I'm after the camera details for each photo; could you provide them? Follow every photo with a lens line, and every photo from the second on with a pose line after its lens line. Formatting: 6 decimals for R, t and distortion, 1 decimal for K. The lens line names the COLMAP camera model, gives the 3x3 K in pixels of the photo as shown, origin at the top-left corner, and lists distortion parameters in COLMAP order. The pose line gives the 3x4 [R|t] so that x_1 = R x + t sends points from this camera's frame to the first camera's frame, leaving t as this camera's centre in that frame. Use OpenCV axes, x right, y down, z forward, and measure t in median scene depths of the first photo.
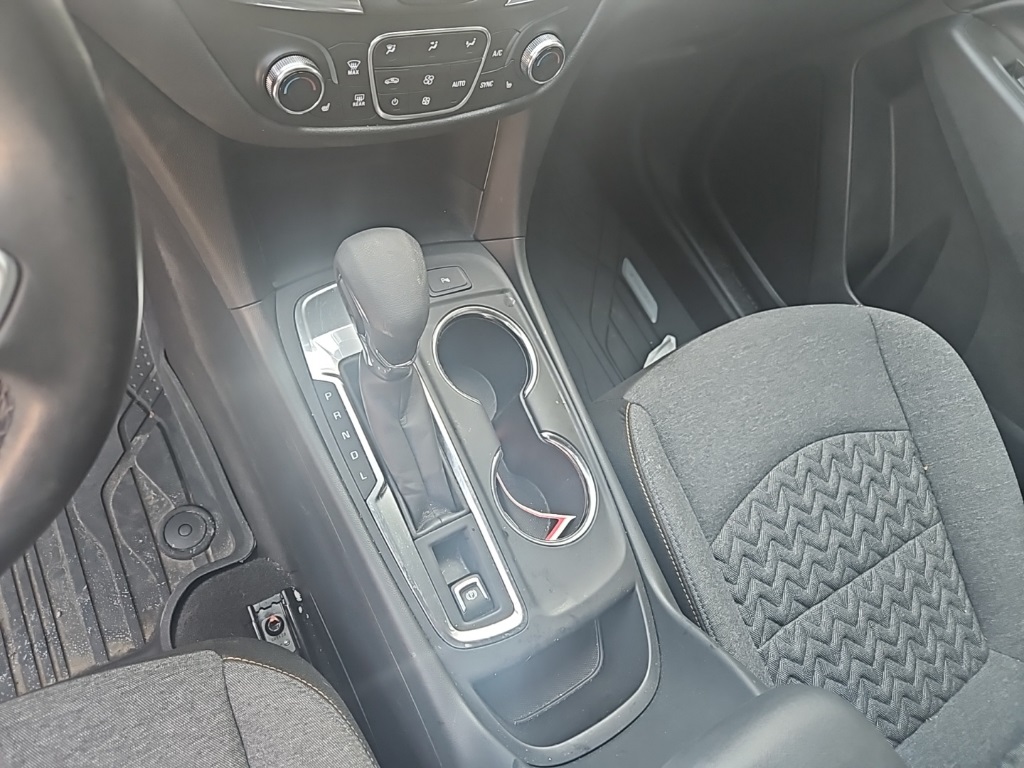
lens RADIAL K [[694.7, 0, 490.7], [0, 694.7, 386.2], [0, 0, 1]] dist [0.072019, -0.071107]
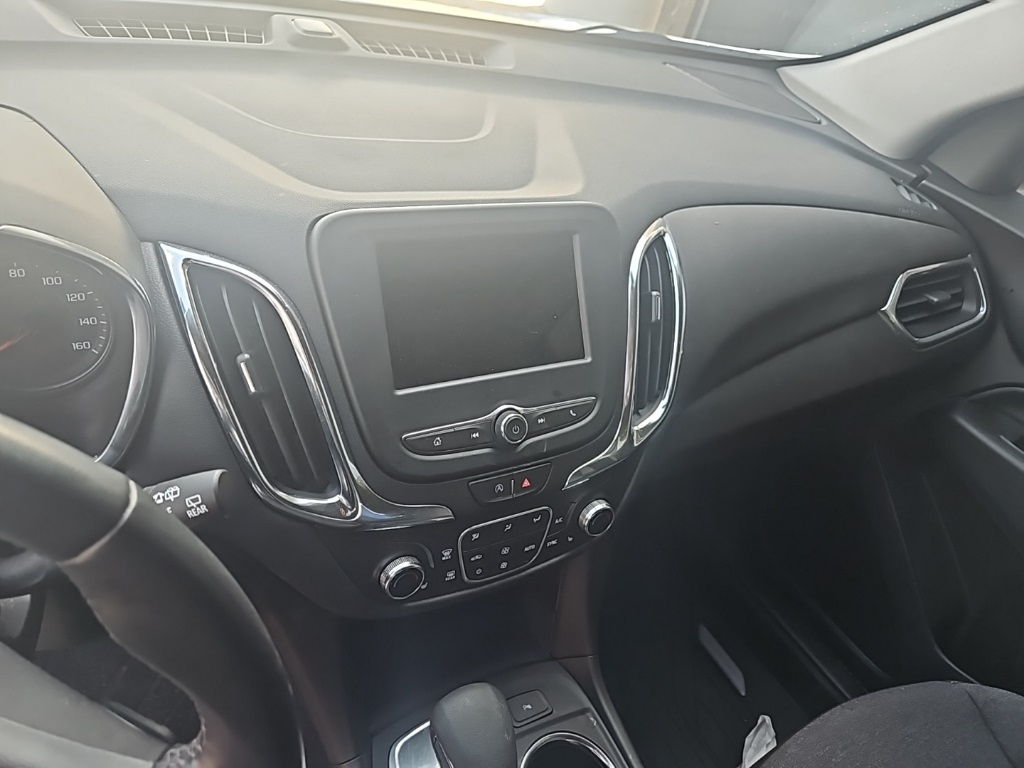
lens RADIAL K [[694.7, 0, 490.7], [0, 694.7, 386.2], [0, 0, 1]] dist [0.072019, -0.071107]
pose [[0.993287, -0.089897, -0.072803, 0.001045], [0.047393, 0.890351, -0.452800, -0.127801], [0.105526, 0.446310, 0.888635, -0.199260]]
